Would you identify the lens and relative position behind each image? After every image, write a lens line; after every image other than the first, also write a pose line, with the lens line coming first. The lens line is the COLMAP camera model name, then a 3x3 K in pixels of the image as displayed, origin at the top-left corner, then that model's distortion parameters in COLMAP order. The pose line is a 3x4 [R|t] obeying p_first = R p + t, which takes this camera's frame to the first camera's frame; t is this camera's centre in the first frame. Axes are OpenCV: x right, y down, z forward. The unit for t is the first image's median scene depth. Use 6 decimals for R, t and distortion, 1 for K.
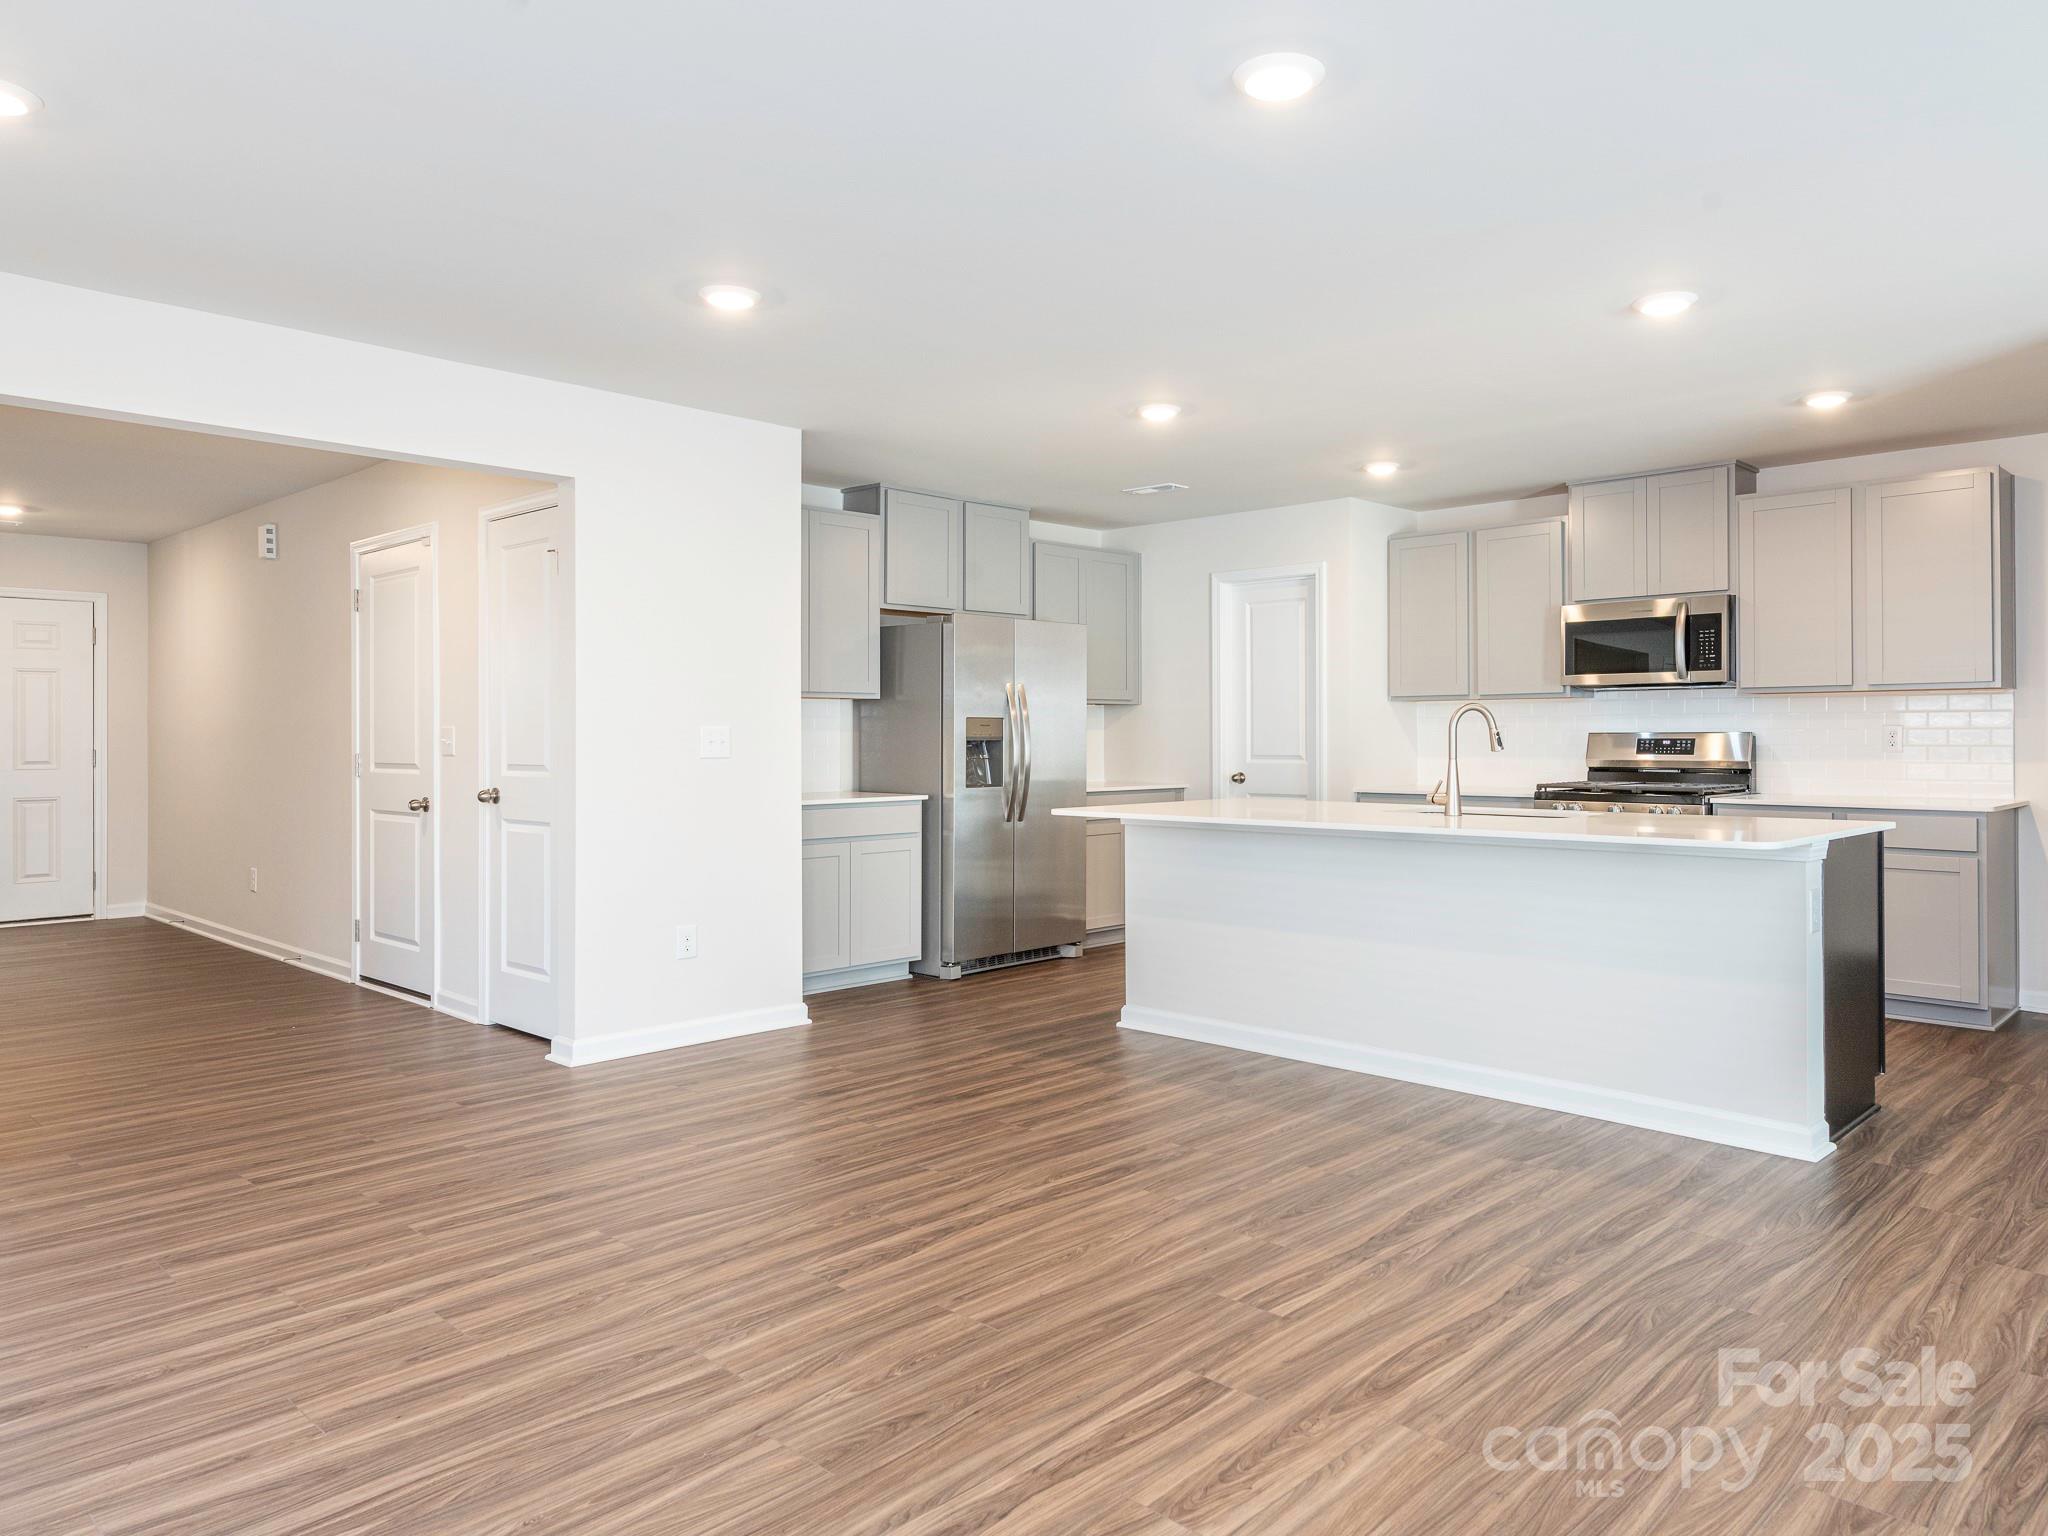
lens RADIAL K [[1358.9, 0, 1025.6], [0, 1358.9, 726.2], [0, 0, 1]] dist [0.017836, -0.005268]
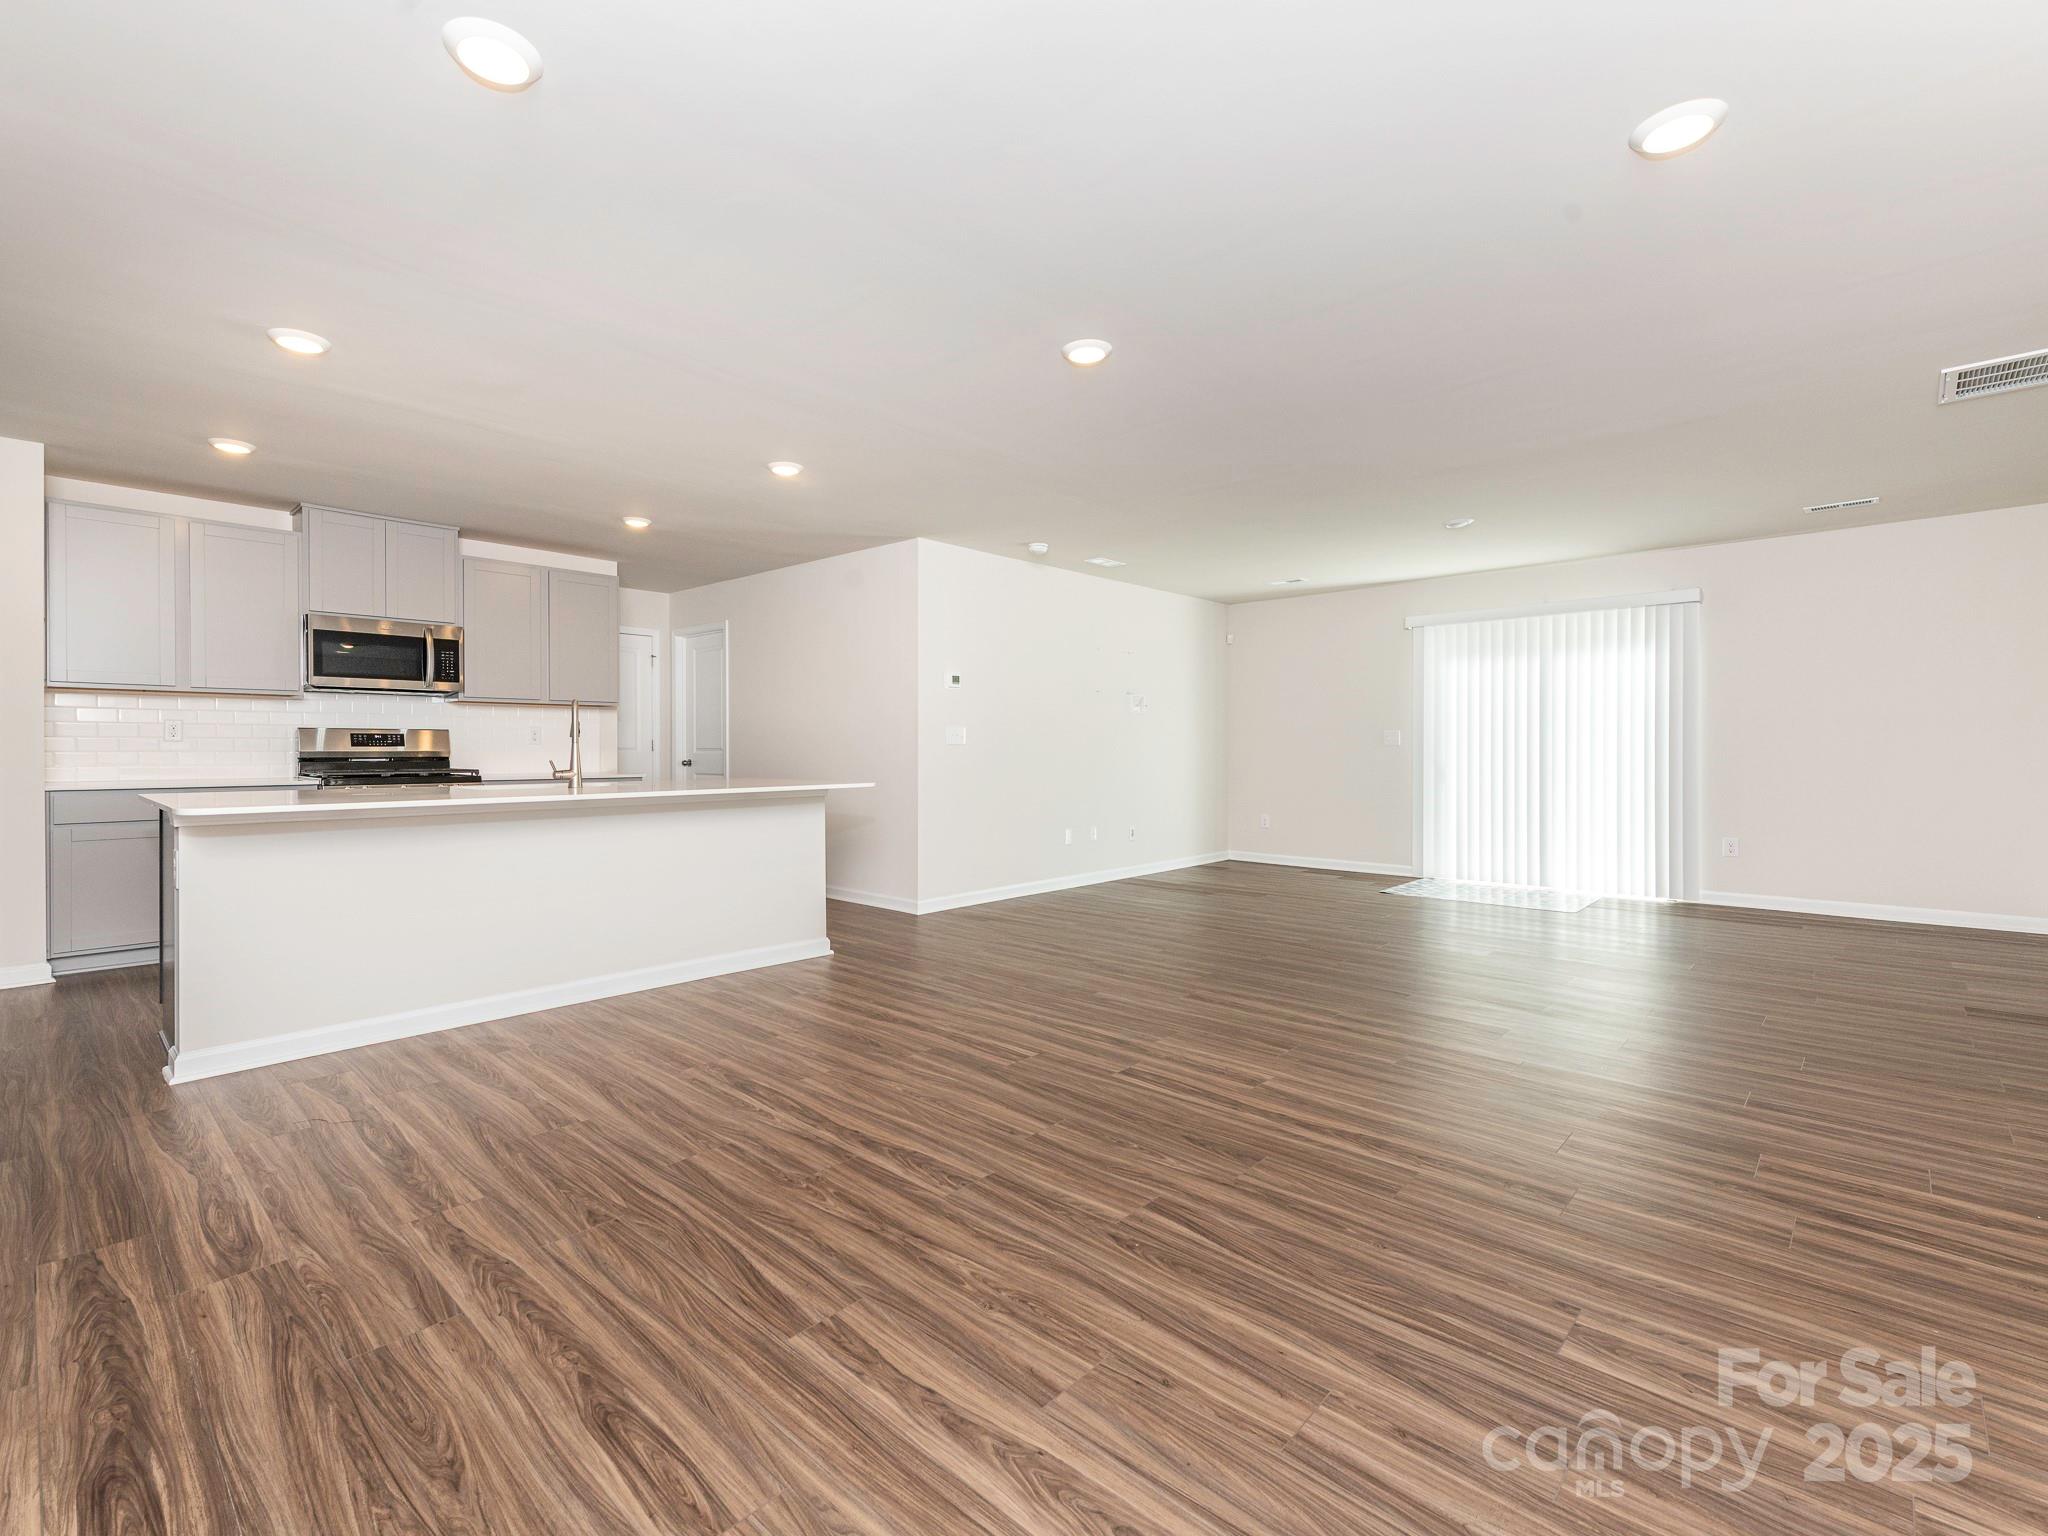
lens RADIAL K [[933.8, 0, 1050.7], [0, 933.8, 766.7], [0, 0, 1]] dist [0.020437, -0.007696]
pose [[-0.039654, -0.017149, 0.999066, -0.718345], [-0.004553, 0.999845, 0.016982, 0.038336], [-0.999203, -0.003875, -0.039726, 0.757126]]
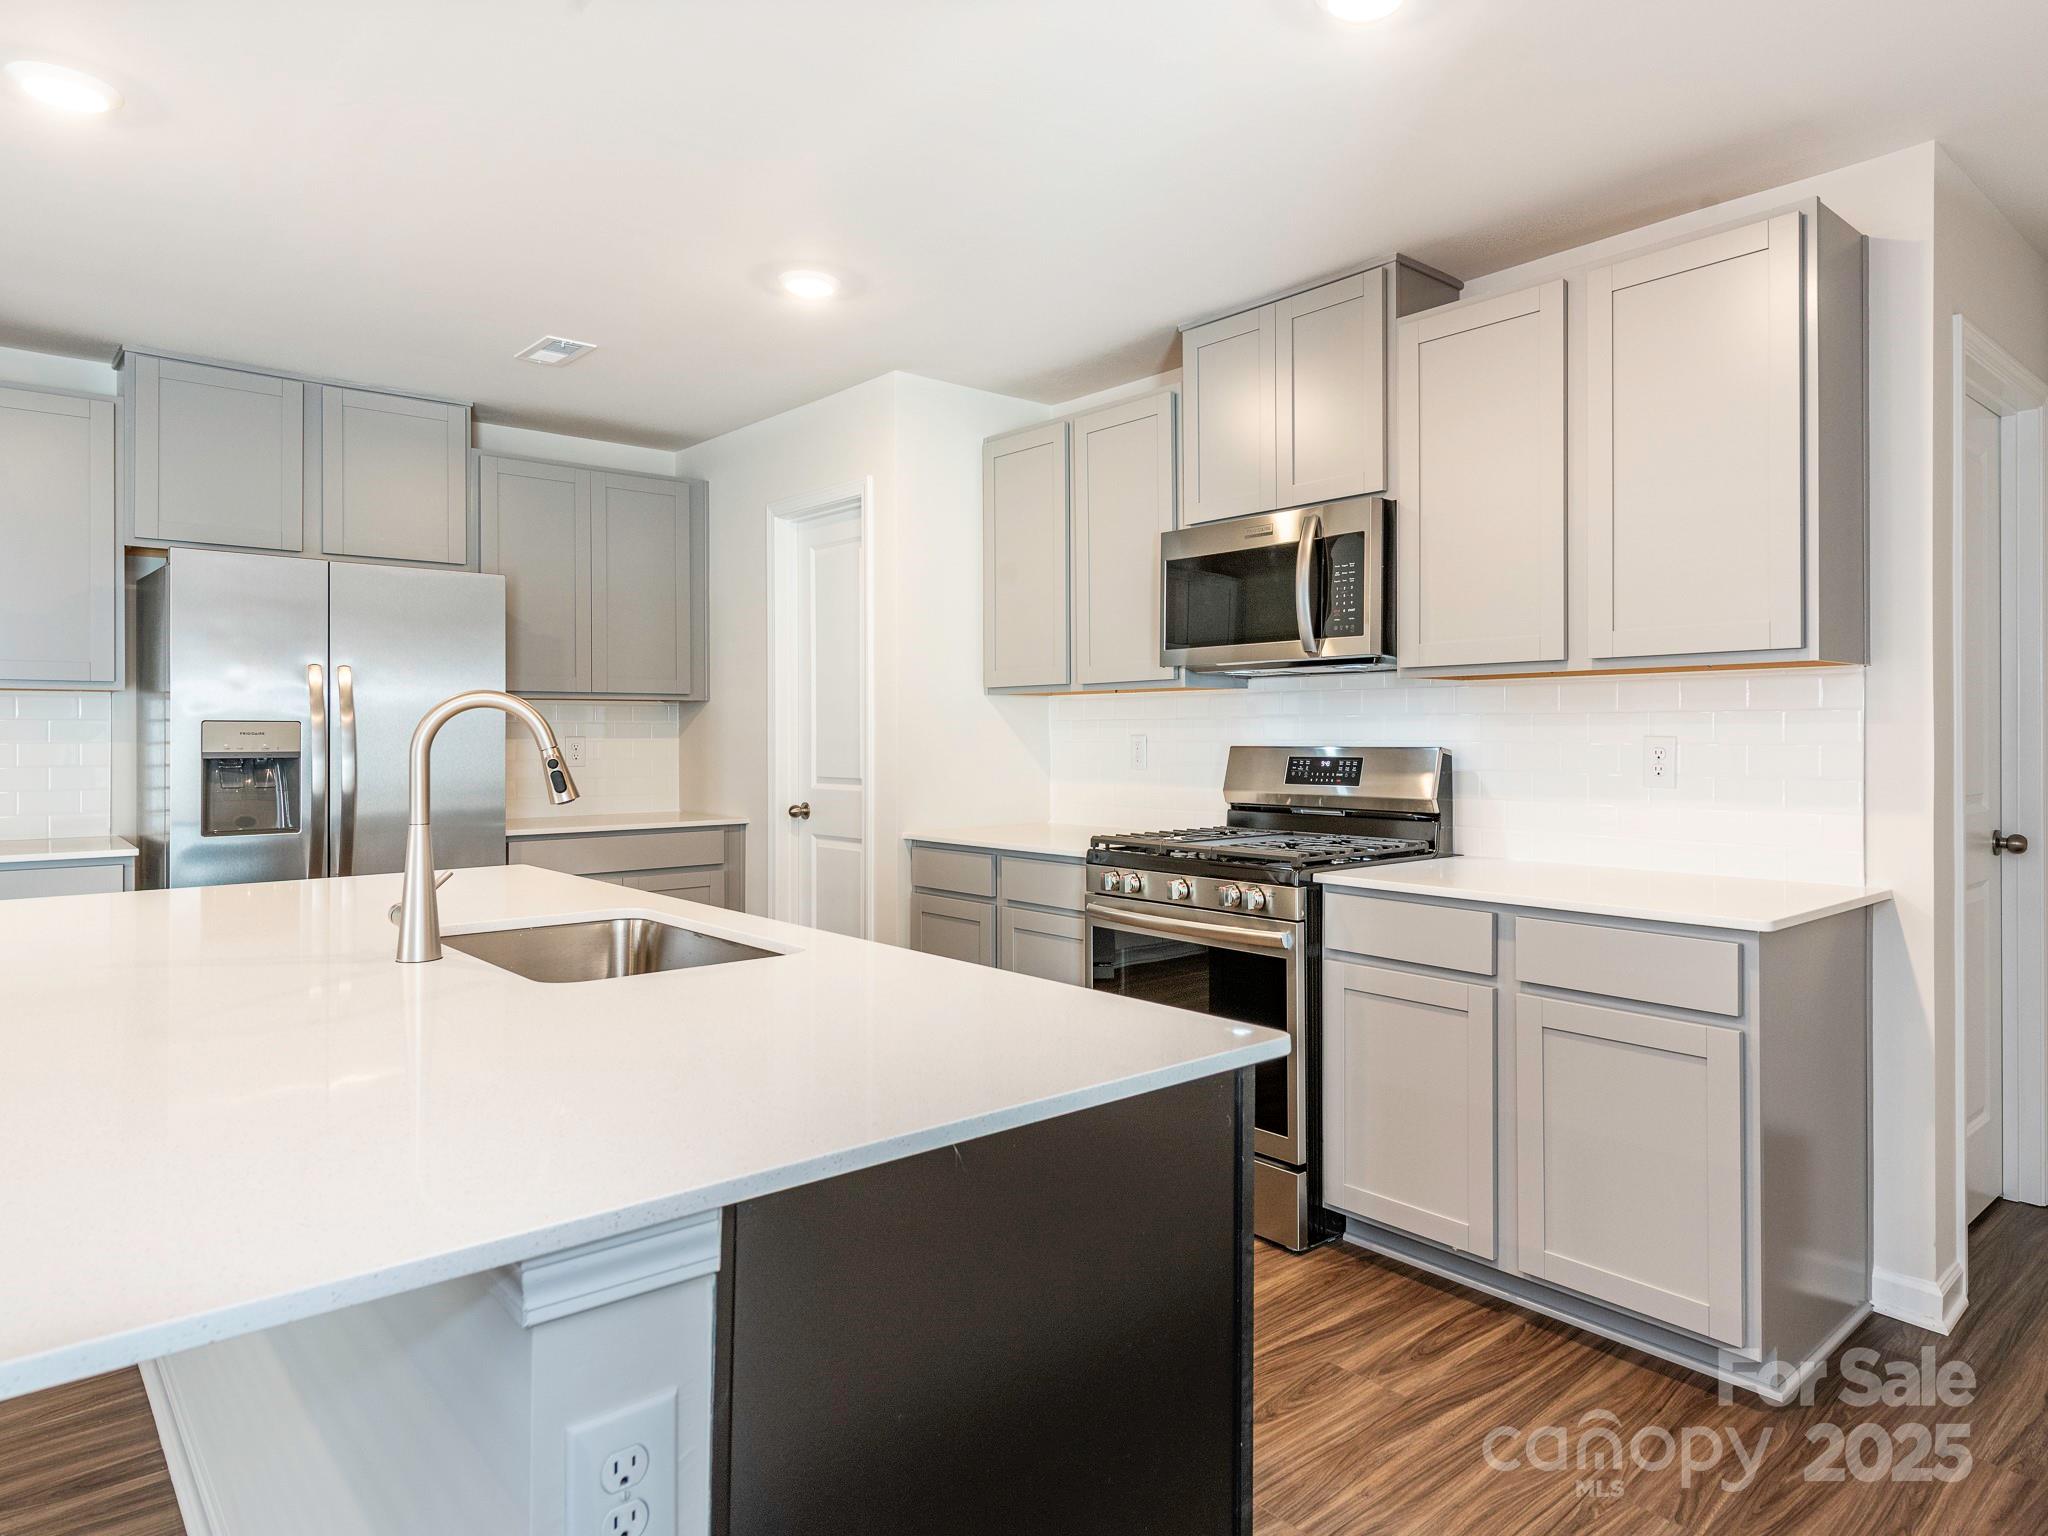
lens RADIAL K [[1398.4, 0, 1026.5], [0, 1398.4, 732.2], [0, 0, 1]] dist [0.014581, -0.001856]
pose [[0.999554, 0.001293, -0.029824, 0.646121], [-0.001184, 0.999992, 0.003697, -0.007261], [0.029828, -0.003660, 0.999548, 0.716702]]
